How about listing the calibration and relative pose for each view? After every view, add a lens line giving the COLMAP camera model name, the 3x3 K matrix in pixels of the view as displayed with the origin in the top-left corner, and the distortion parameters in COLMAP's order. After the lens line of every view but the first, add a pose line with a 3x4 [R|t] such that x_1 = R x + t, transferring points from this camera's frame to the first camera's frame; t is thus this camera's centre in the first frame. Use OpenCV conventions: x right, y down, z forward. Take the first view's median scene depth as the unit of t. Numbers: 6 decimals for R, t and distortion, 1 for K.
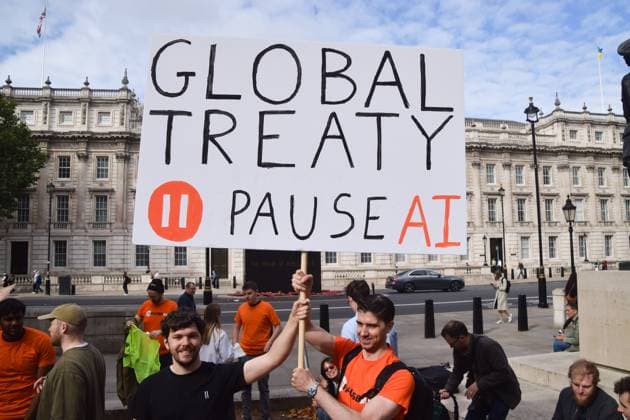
lens RADIAL K [[499.5, 0, 315.0], [0, 499.5, 210.0], [0, 0, 1]] dist [-0.111067, 0.002241]
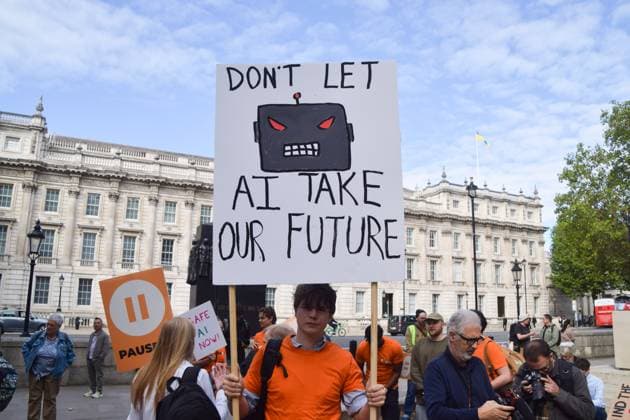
lens RADIAL K [[502.7, 0, 286.6], [0, 502.7, 209.5], [0, 0, 1]] dist [-0.159834, 0.157760]
pose [[0.967796, 0.087267, 0.236126, -0.133435], [-0.064634, 0.992686, -0.101966, -0.000185], [-0.243297, 0.083420, 0.966358, -0.025989]]
